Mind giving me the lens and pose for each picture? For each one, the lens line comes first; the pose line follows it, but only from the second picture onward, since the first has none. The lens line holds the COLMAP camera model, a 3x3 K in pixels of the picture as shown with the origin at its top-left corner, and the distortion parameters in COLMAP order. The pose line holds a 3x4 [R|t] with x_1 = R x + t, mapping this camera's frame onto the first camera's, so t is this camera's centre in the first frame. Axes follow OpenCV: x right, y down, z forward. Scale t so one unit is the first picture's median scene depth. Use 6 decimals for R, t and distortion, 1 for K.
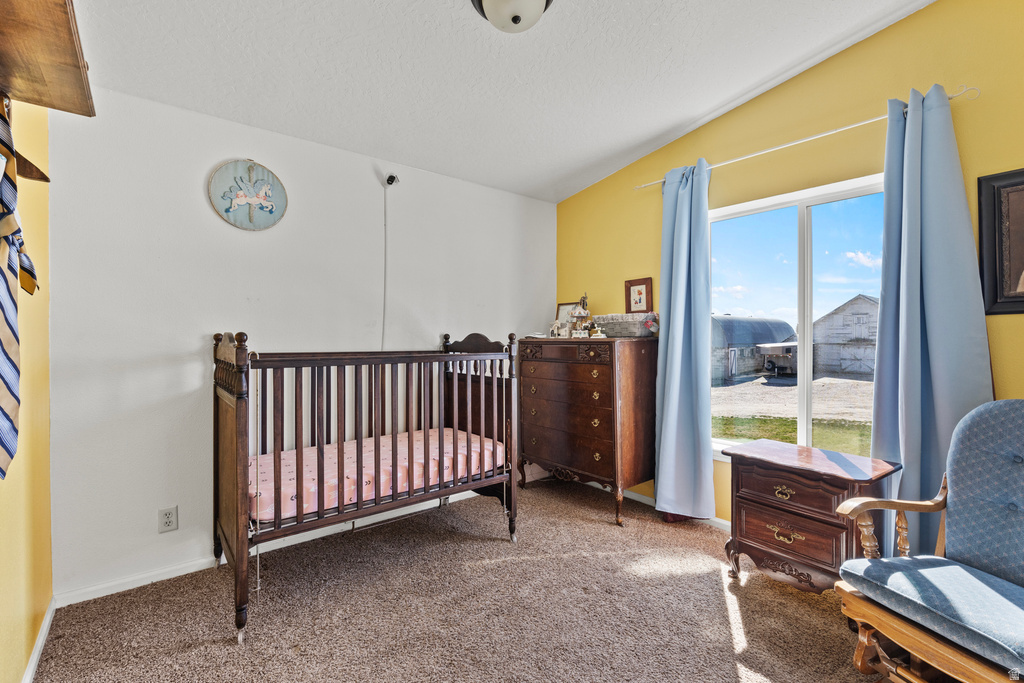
lens RADIAL K [[461.2, 0, 513.3], [0, 461.2, 347.6], [0, 0, 1]] dist [0.000430, -0.000100]
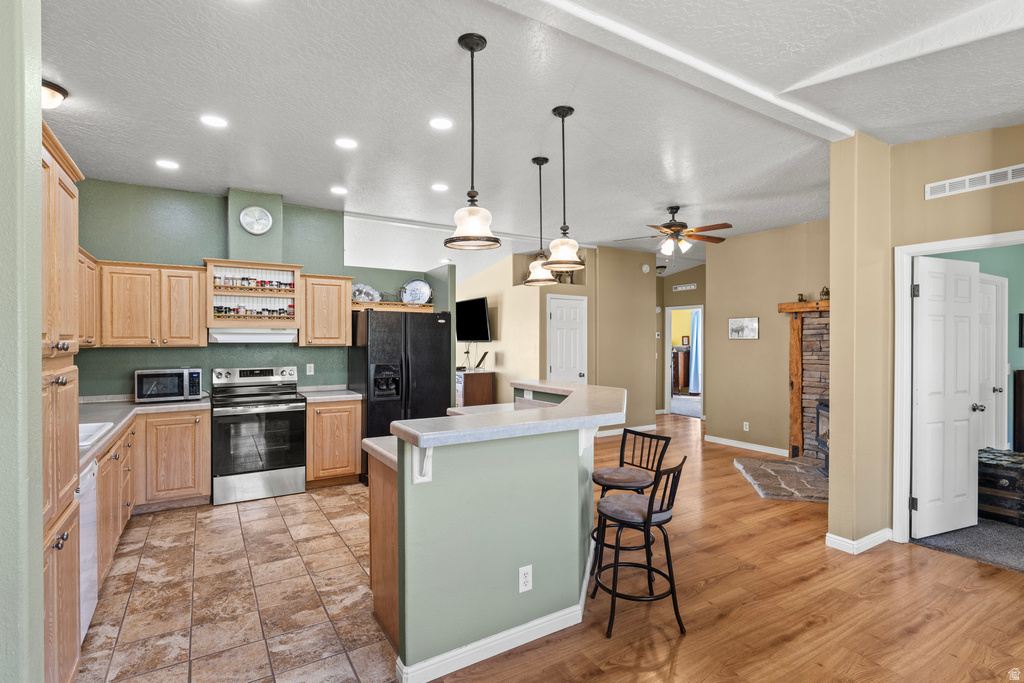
lens RADIAL K [[497.6, 0, 509.8], [0, 497.6, 342.5], [0, 0, 1]] dist [0.000576, 0.001037]
pose [[0.991158, 0.005157, -0.132585, -0.680447], [-0.005466, 0.999983, -0.001967, -0.084994], [0.132572, 0.002674, 0.991170, -3.574300]]
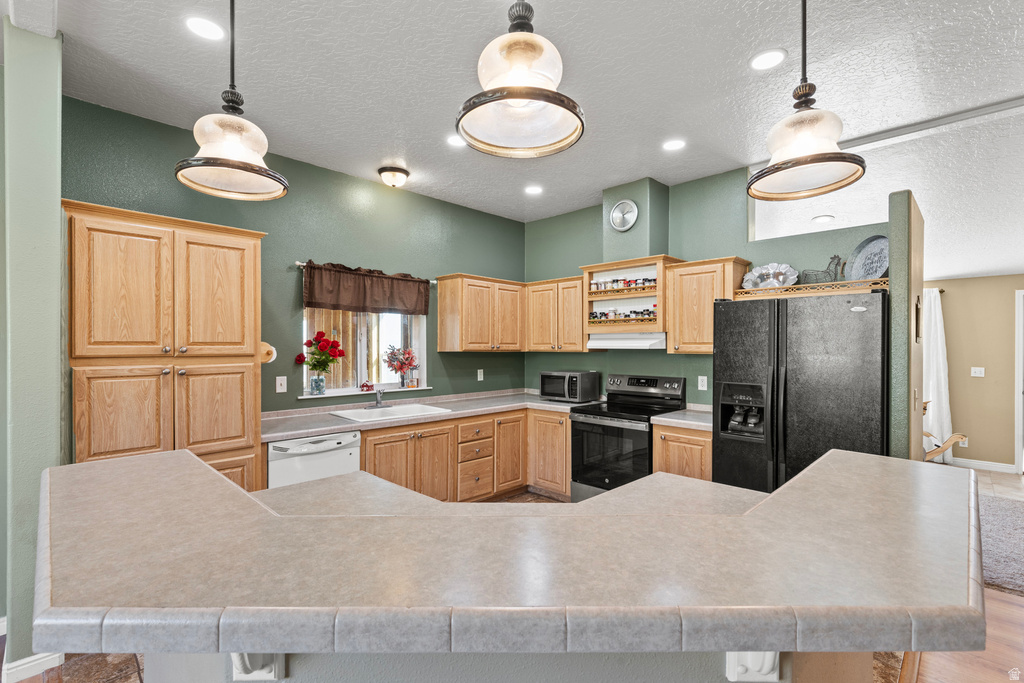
lens RADIAL K [[461.2, 0, 513.3], [0, 461.2, 347.6], [0, 0, 1]] dist [0.000430, -0.000100]
pose [[0.108905, 0.008454, -0.994016, -0.496163], [-0.008026, 0.999939, 0.007625, -0.090970], [0.994020, 0.007147, 0.108966, -2.945672]]
